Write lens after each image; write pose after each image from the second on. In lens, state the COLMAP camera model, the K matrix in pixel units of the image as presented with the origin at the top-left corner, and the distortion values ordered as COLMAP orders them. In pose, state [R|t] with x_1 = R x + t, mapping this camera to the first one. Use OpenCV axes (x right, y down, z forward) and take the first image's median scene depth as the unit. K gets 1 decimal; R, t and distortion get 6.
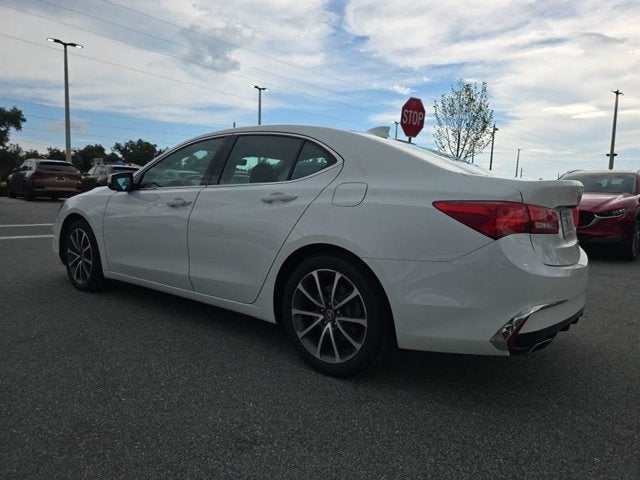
lens RADIAL K [[438.5, 0, 320.5], [0, 438.5, 240.8], [0, 0, 1]] dist [0.060834, -0.055074]
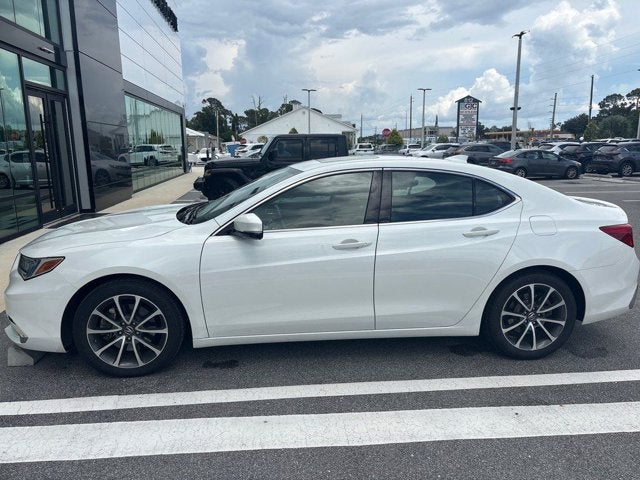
lens RADIAL K [[438.5, 0, 318.9], [0, 438.5, 239.2], [0, 0, 1]] dist [0.060834, -0.055074]
pose [[0.724773, -0.163802, 0.669233, -1.030651], [0.090155, 0.985524, 0.143580, -0.247880], [-0.683063, -0.043729, 0.729049, 0.367516]]
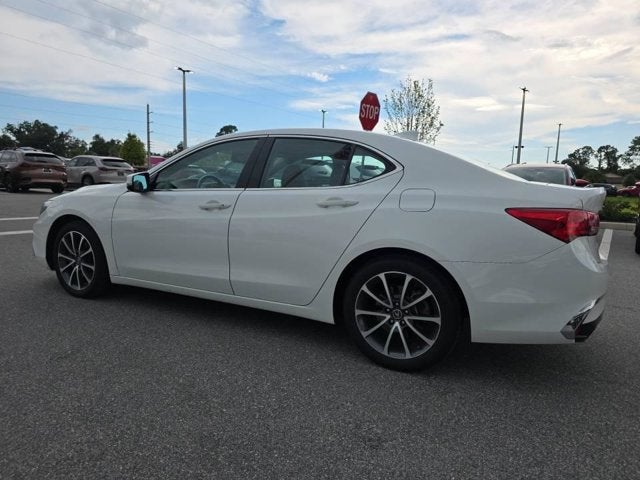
lens RADIAL K [[438.5, 0, 316.5], [0, 438.5, 243.3], [0, 0, 1]] dist [0.060834, -0.055074]
pose [[0.984029, -0.025585, 0.176162, -0.278327], [0.019234, 0.999105, 0.037663, -0.036396], [-0.176968, -0.033674, 0.983640, -0.004829]]
